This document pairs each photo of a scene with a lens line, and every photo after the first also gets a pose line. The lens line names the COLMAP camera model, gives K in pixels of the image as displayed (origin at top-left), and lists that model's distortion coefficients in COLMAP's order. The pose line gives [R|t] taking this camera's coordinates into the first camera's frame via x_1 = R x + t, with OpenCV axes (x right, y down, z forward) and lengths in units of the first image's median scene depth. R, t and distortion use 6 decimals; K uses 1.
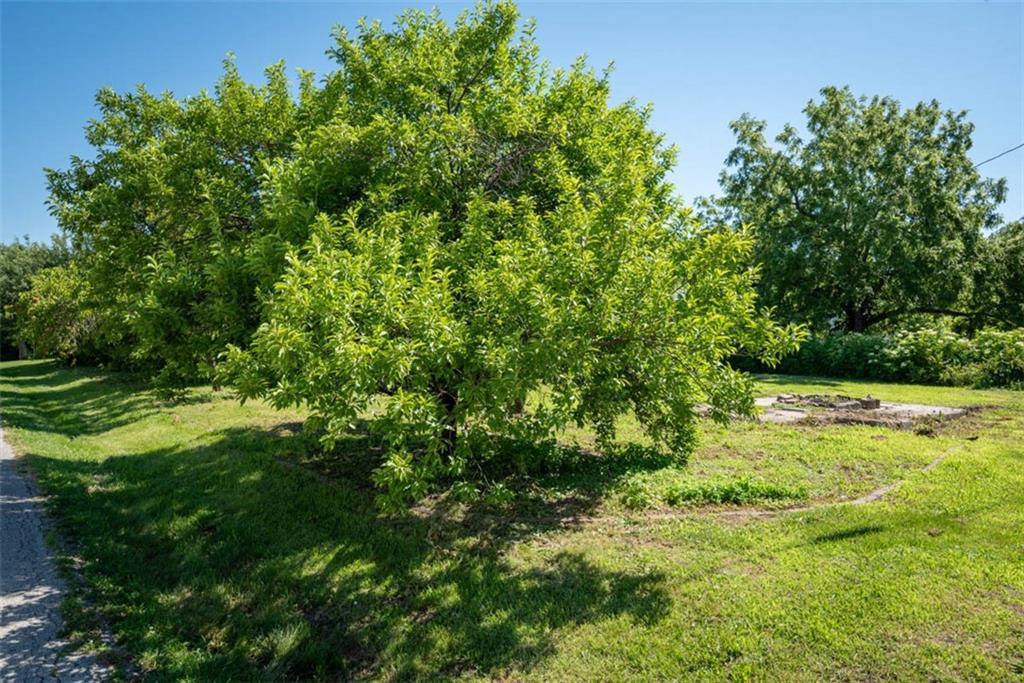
lens RADIAL K [[685.7, 0, 512.6], [0, 685.7, 334.2], [0, 0, 1]] dist [0.002521, 0.003986]
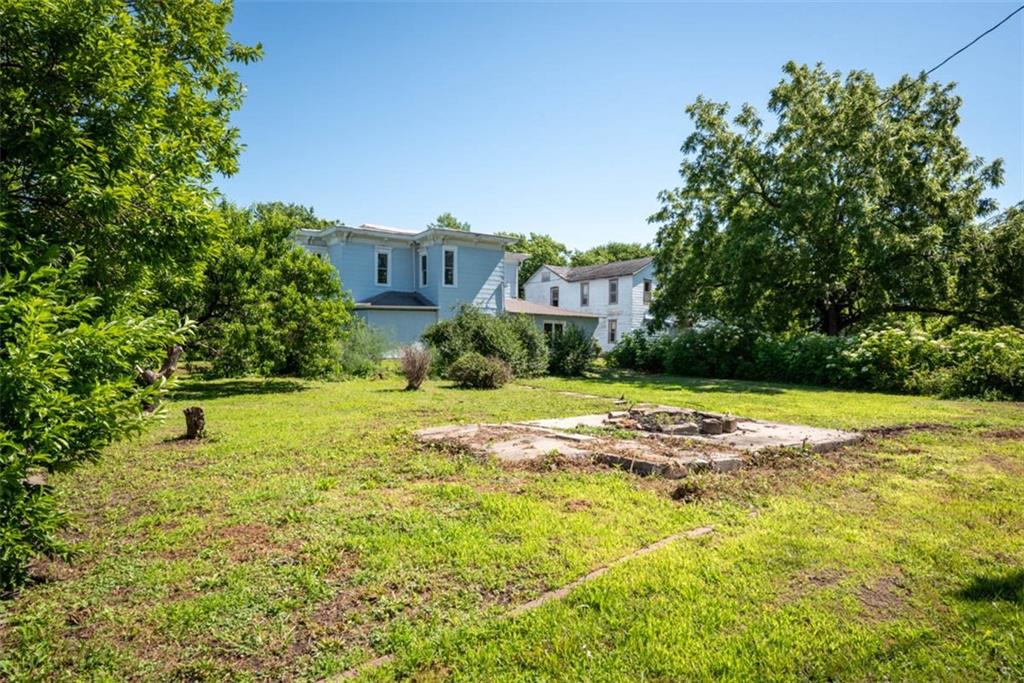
lens RADIAL K [[606.1, 0, 511.2], [0, 606.1, 351.1], [0, 0, 1]] dist [-0.024573, -0.001568]
pose [[0.993730, -0.000032, -0.111804, 0.184677], [0.002214, 0.999809, 0.019398, 0.004843], [0.111782, -0.019524, 0.993541, 0.172496]]
